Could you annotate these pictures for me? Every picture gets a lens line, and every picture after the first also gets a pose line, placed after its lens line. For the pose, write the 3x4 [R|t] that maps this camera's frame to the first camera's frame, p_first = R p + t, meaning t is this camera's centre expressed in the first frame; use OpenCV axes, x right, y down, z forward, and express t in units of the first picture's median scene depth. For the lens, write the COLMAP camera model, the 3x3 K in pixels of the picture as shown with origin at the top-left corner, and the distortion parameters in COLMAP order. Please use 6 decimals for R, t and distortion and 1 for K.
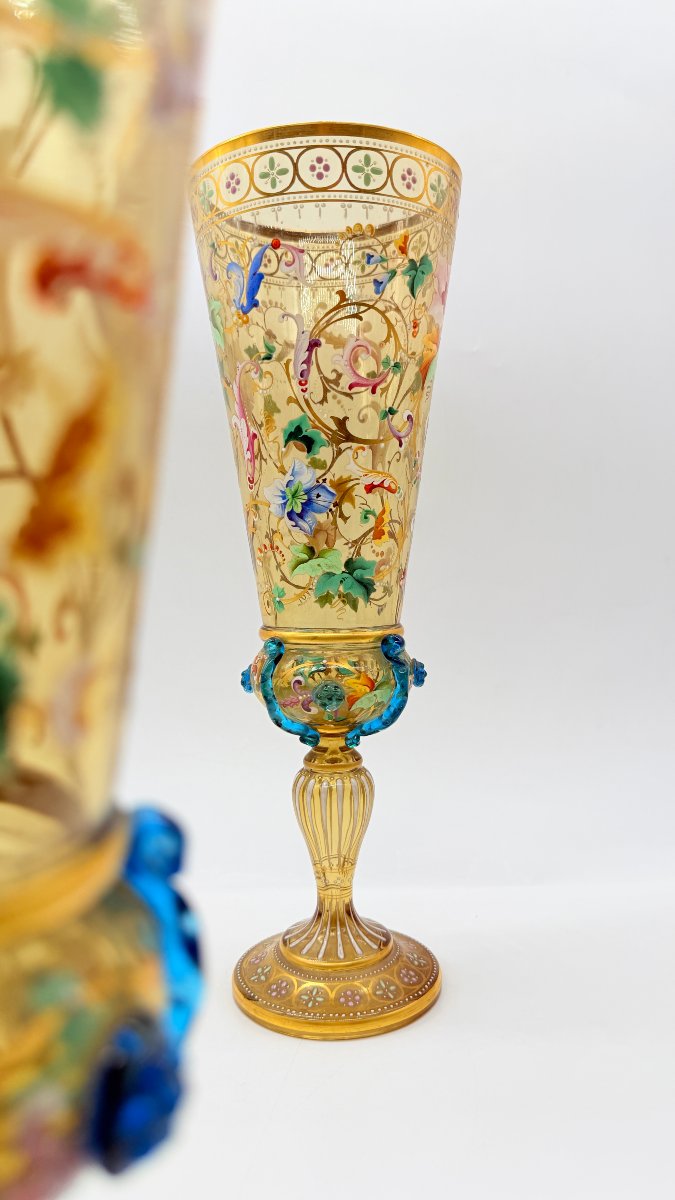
lens RADIAL K [[857.4, 0, 337.5], [0, 857.4, 600.0], [0, 0, 1]] dist [0.170908, -0.434262]
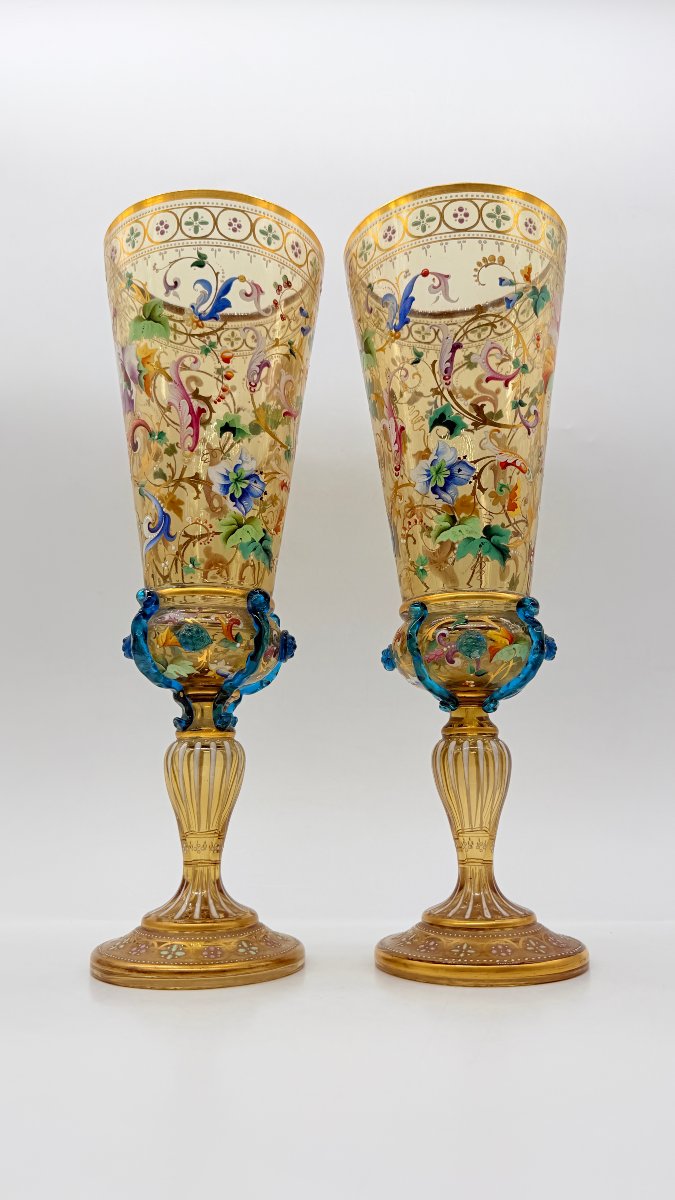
lens RADIAL K [[857.4, 0, 337.5], [0, 857.4, 600.0], [0, 0, 1]] dist [0.170908, -0.434262]
pose [[0.998200, -0.004584, -0.059804, -0.116072], [-0.011297, 0.964862, -0.262513, 0.348229], [0.058906, 0.262716, 0.963073, -0.077951]]
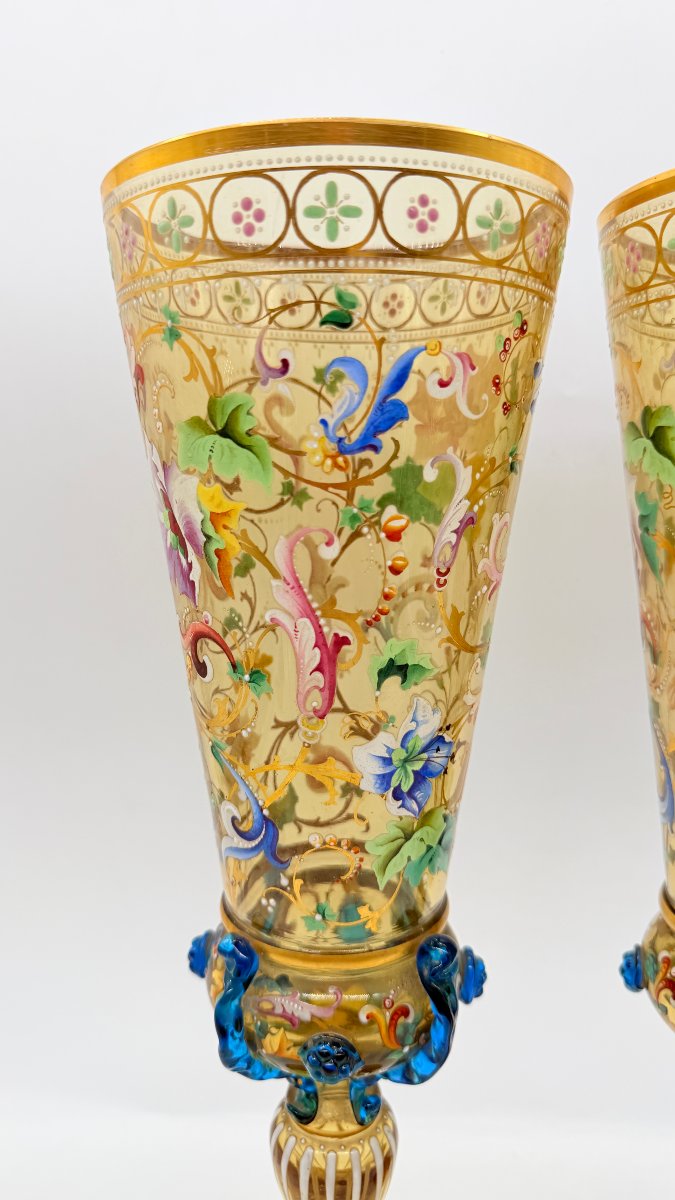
lens RADIAL K [[891.0, 0, 337.5], [0, 891.0, 600.0], [0, 0, 1]] dist [0.165722, -0.505713]
pose [[0.998399, 0.025358, -0.050557, -0.339013], [-0.020878, 0.995967, 0.087259, -0.273376], [0.052565, -0.086064, 0.994902, 0.386742]]
